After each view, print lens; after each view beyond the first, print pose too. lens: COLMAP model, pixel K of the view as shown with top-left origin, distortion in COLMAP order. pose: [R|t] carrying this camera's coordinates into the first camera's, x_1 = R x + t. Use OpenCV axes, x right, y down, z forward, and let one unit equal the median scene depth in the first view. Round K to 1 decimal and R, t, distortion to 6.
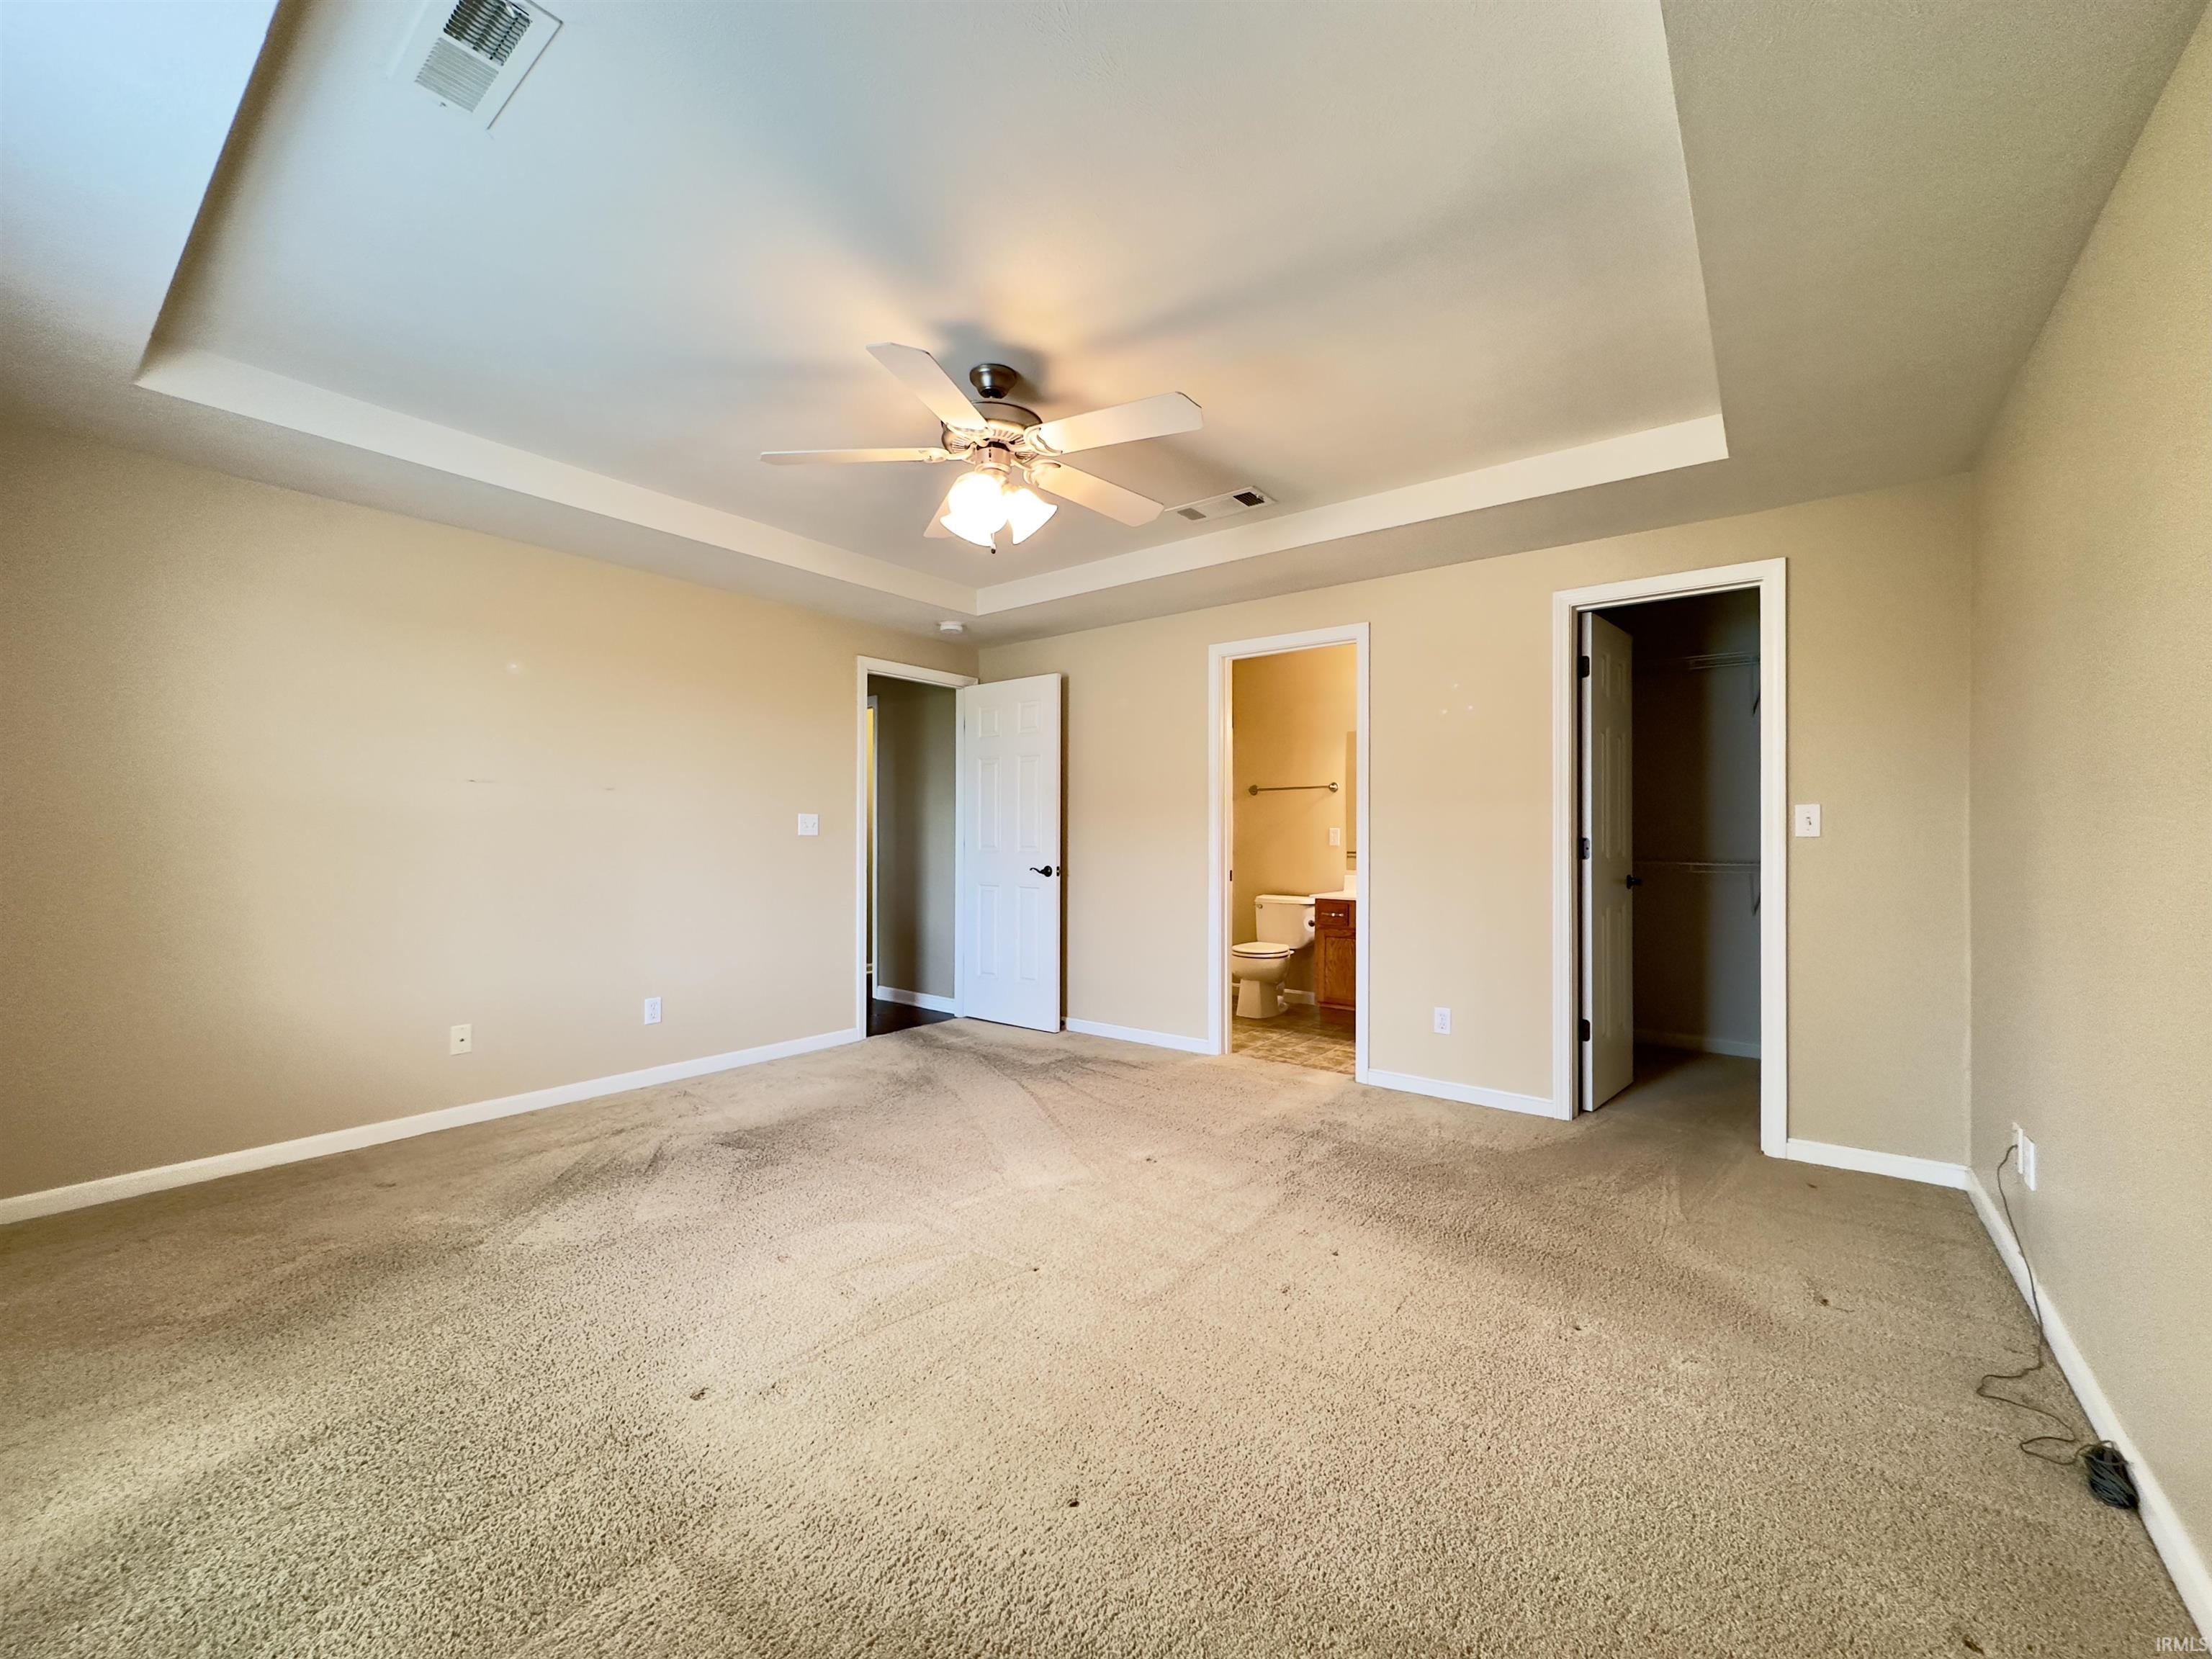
lens RADIAL K [[880.3, 0, 1100.2], [0, 880.3, 830.0], [0, 0, 1]] dist [-0.001663, 0.000902]
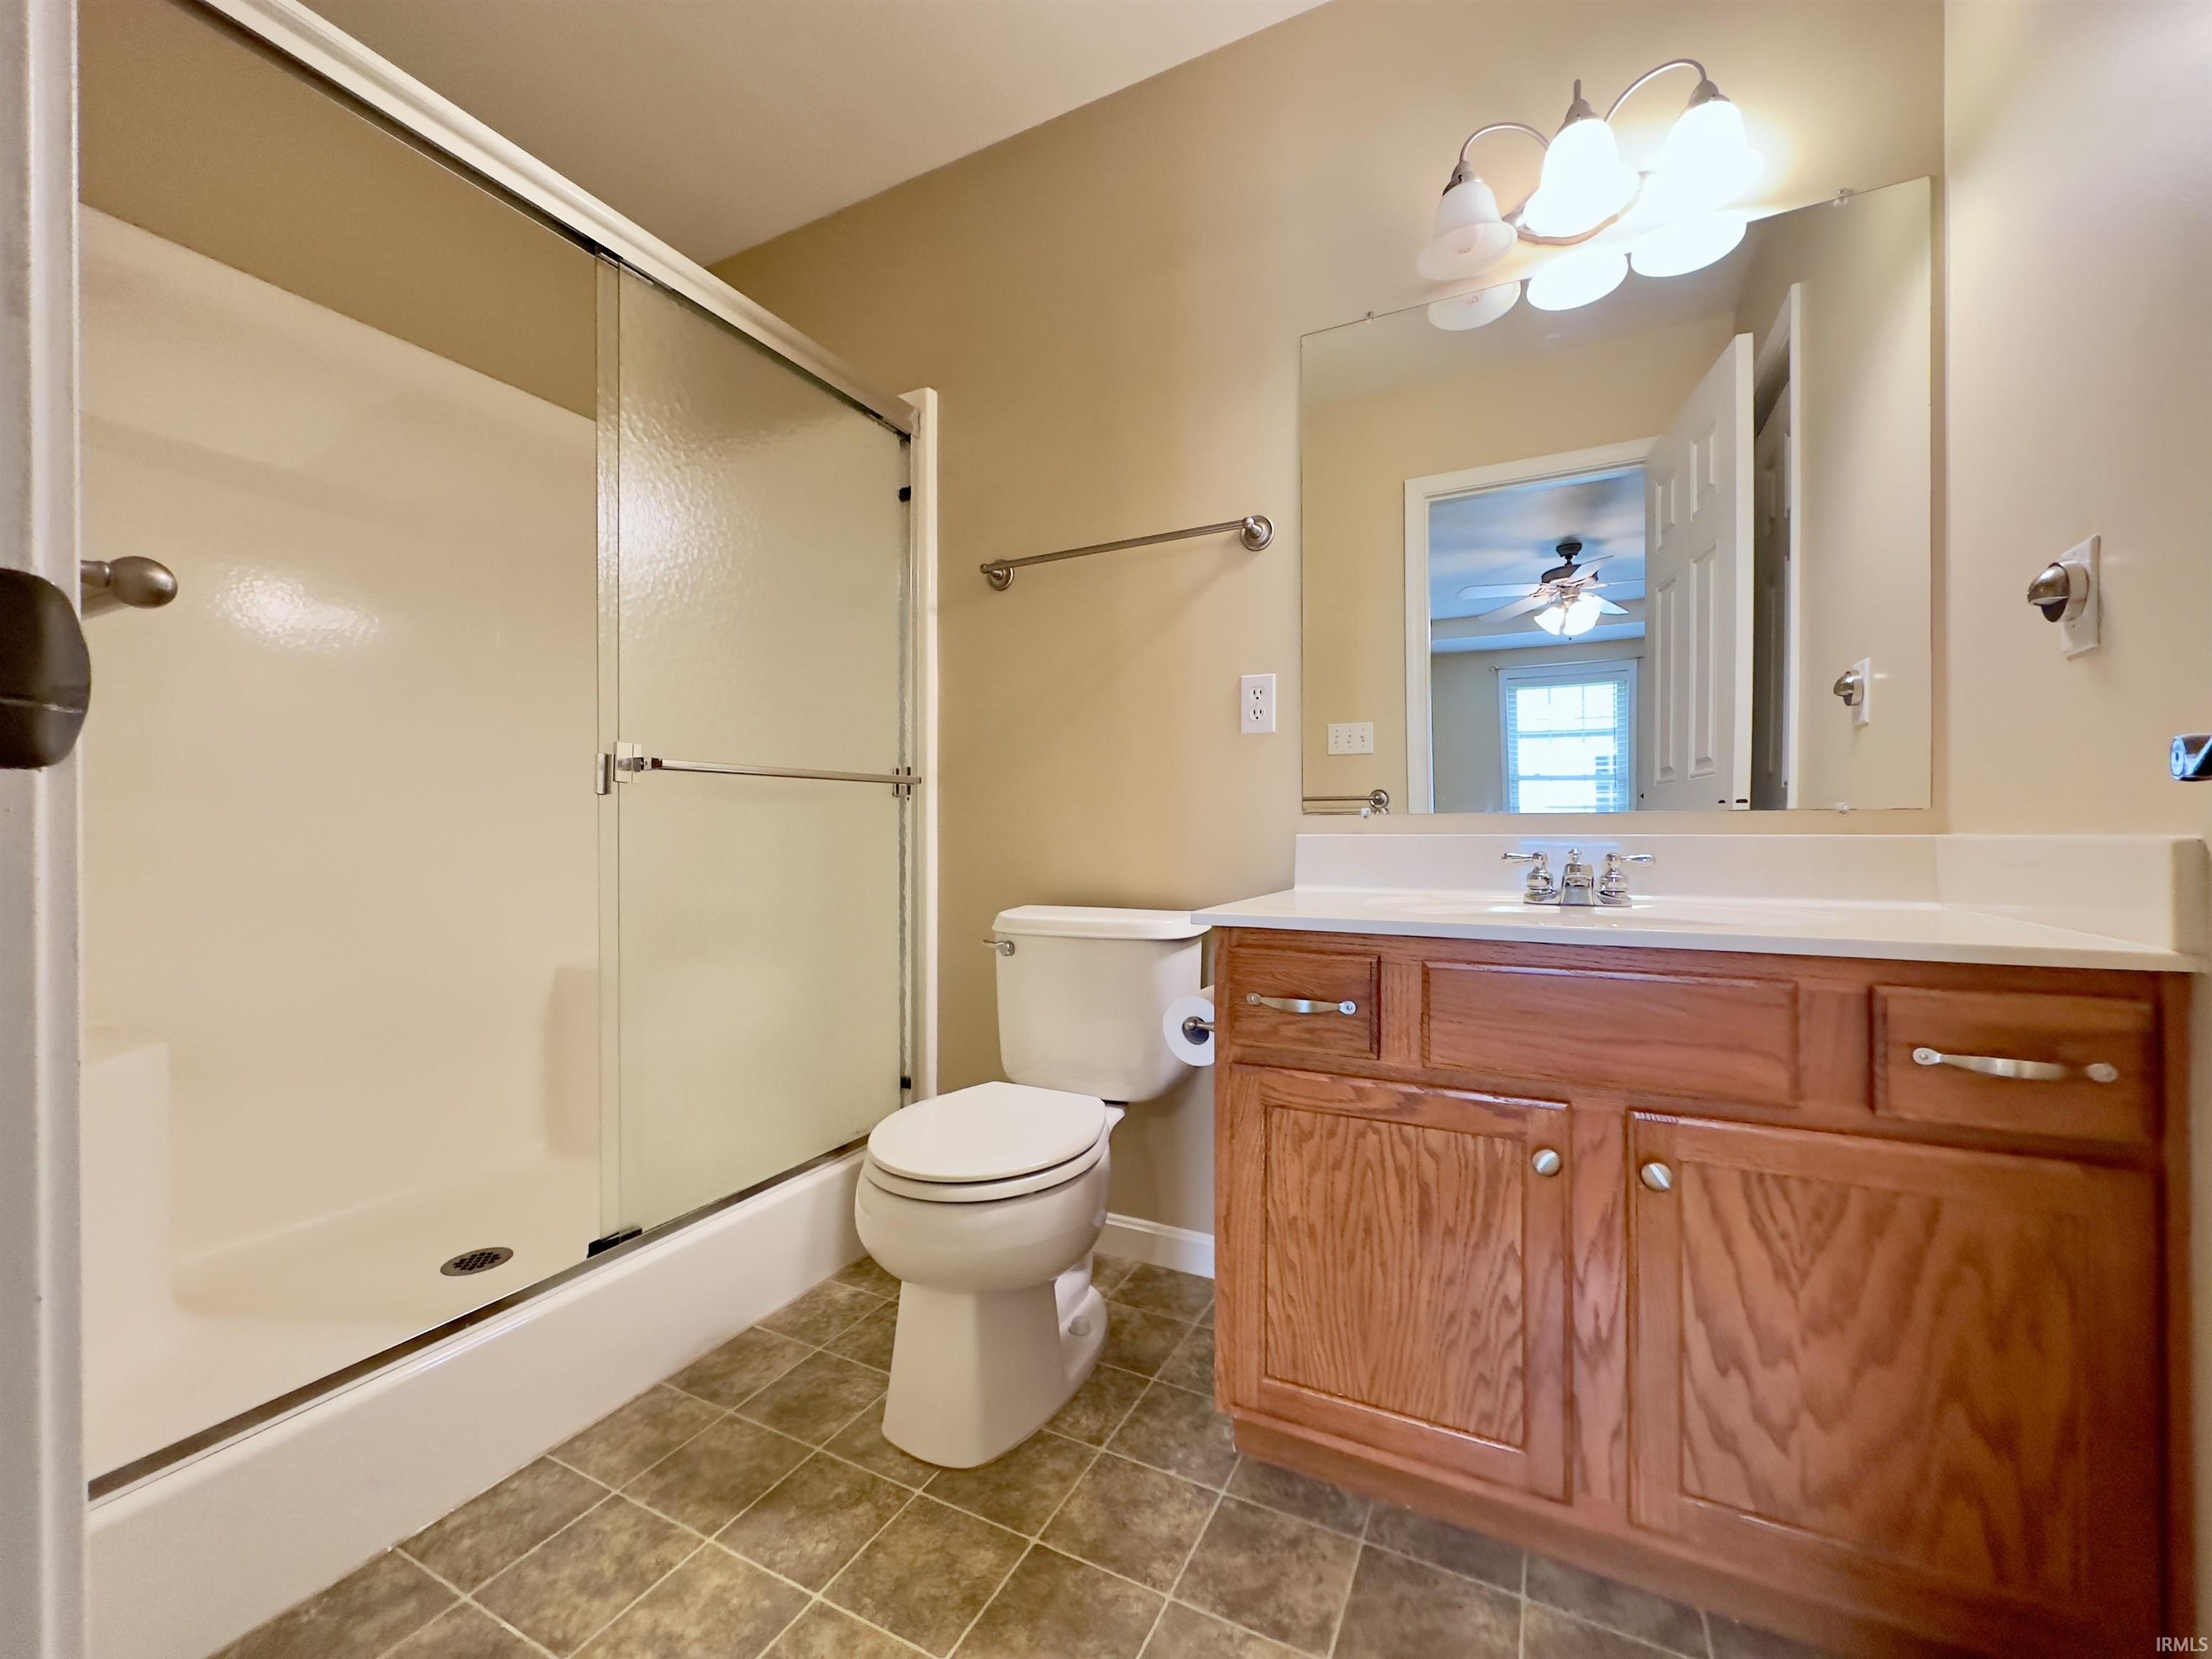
lens RADIAL K [[880.3, 0, 1107.4], [0, 880.3, 833.7], [0, 0, 1]] dist [-0.001663, 0.000902]
pose [[0.981128, -0.002199, 0.193348, 0.159643], [0.002337, 0.999997, -0.000489, 0.050286], [-0.193346, 0.000931, 0.981130, 0.720113]]
